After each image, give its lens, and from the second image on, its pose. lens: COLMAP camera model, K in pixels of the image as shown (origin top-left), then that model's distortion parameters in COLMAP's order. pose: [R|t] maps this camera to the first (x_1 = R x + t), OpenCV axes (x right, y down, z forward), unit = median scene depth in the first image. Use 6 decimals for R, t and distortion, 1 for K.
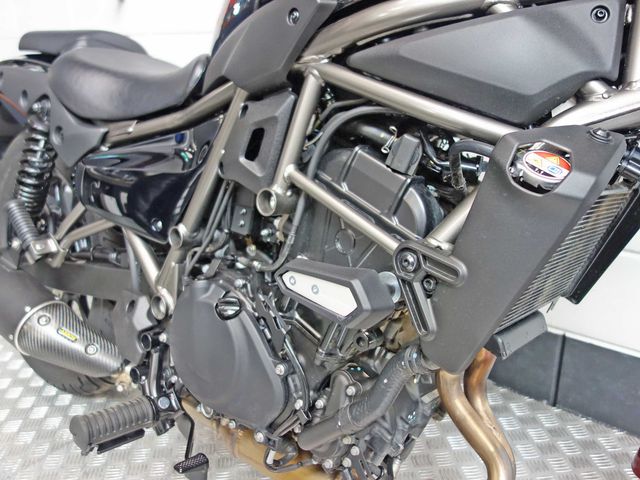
lens RADIAL K [[567.1, 0, 320.0], [0, 567.1, 240.0], [0, 0, 1]] dist [0.002385, -0.000892]
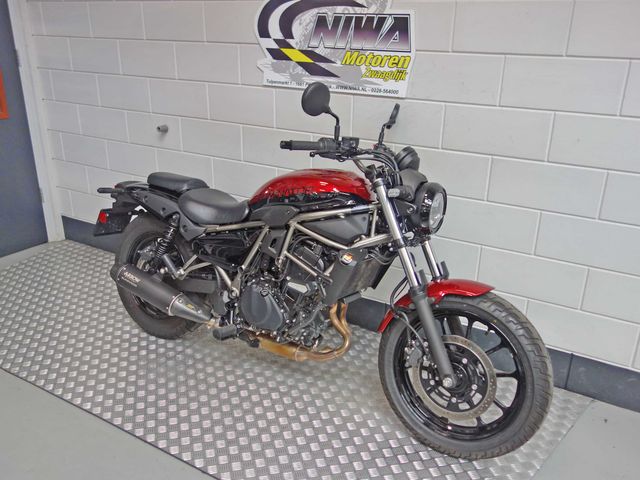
lens RADIAL K [[567.1, 0, 320.0], [0, 567.1, 240.0], [0, 0, 1]] dist [0.002385, -0.000892]
pose [[0.989555, -0.012049, 0.143653, -0.319704], [0.011184, 0.999914, 0.006825, -0.206503], [-0.143723, -0.005147, 0.989605, -2.306336]]
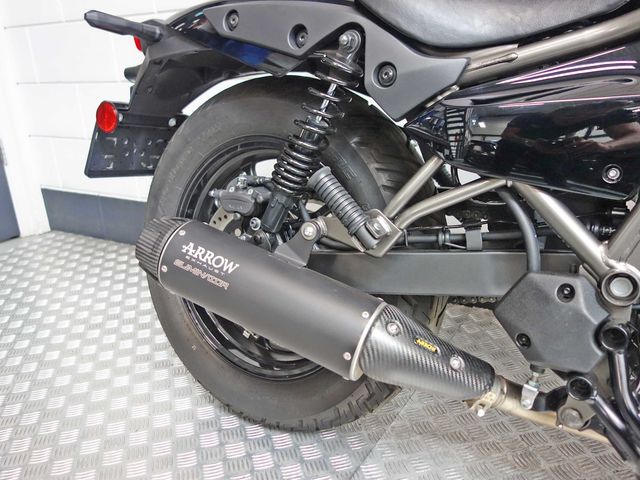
lens RADIAL K [[567.1, 0, 320.0], [0, 567.1, 240.0], [0, 0, 1]] dist [0.002385, -0.000892]
pose [[0.990115, -0.071998, 0.120365, -0.922170], [0.075309, 0.996890, -0.023191, 0.055996], [-0.118321, 0.032026, 0.992459, 0.411500]]
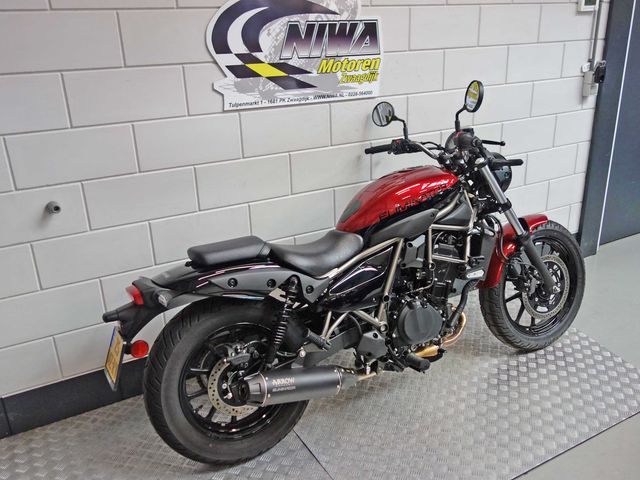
lens RADIAL K [[567.1, 0, 320.0], [0, 567.1, 240.0], [0, 0, 1]] dist [0.002385, -0.000892]
pose [[0.368661, -0.308272, 0.876959, -3.116115], [0.350279, 0.919937, 0.176128, -0.992366], [-0.861042, 0.242249, 0.447126, 0.007447]]
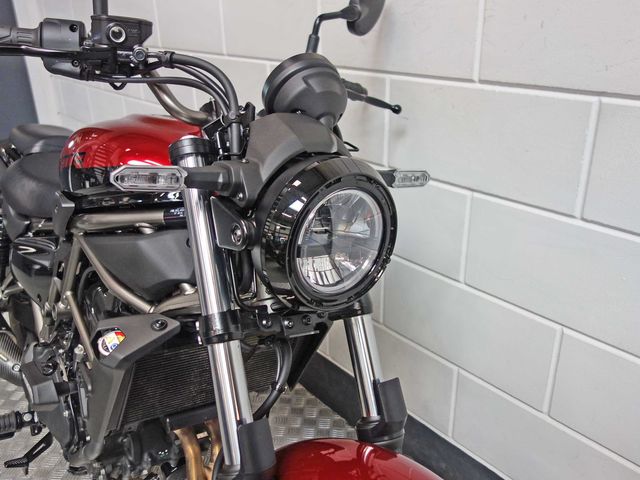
lens RADIAL K [[567.1, 0, 320.0], [0, 567.1, 240.0], [0, 0, 1]] dist [0.002385, -0.000892]
pose [[0.977824, 0.087670, -0.190194, 0.873144], [-0.079708, 0.995607, 0.049131, -0.384175], [0.193666, -0.032881, 0.980516, -0.392873]]
